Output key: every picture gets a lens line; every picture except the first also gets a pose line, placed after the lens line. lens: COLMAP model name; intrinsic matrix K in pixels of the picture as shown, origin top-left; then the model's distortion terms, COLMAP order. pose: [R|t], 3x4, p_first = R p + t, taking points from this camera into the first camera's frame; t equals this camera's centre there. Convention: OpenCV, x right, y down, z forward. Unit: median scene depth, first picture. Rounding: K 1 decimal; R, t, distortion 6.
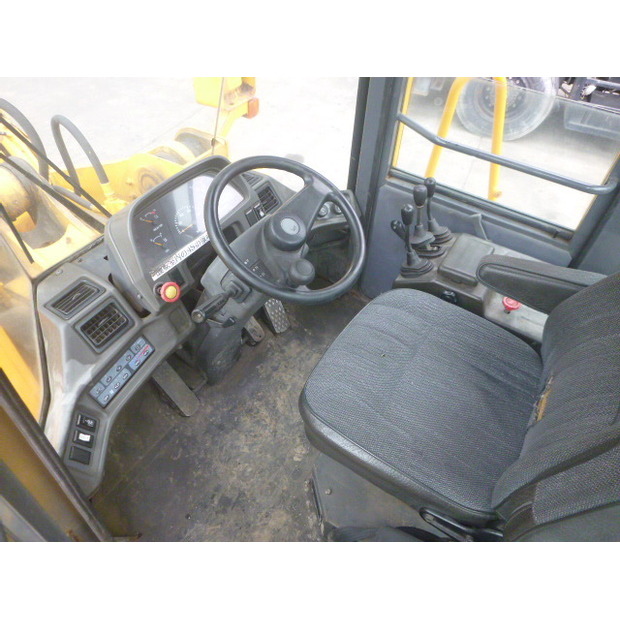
lens RADIAL K [[462.1, 0, 312.1], [0, 462.1, 309.1], [0, 0, 1]] dist [-0.021274, -0.008118]
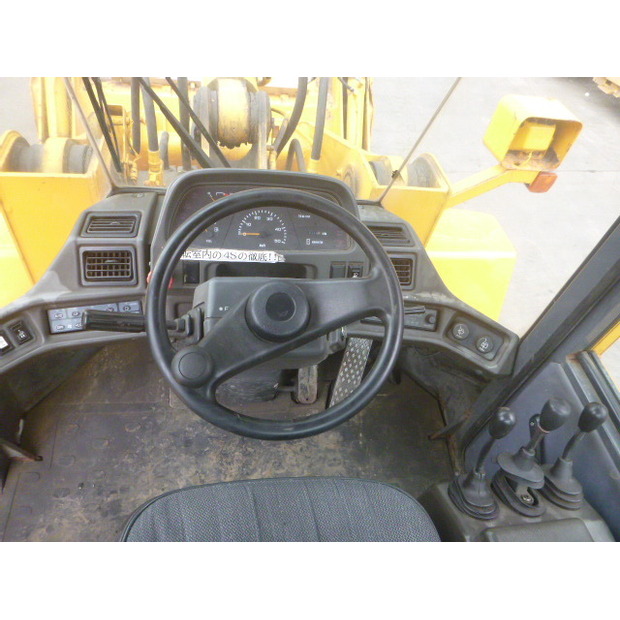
lens RADIAL K [[462.1, 0, 308.6], [0, 462.1, 310.7], [0, 0, 1]] dist [-0.021274, -0.008118]
pose [[0.631627, 0.621316, -0.463695, 0.207386], [-0.640550, 0.755169, 0.139337, -0.212534], [0.436741, 0.209011, 0.874970, 0.312231]]
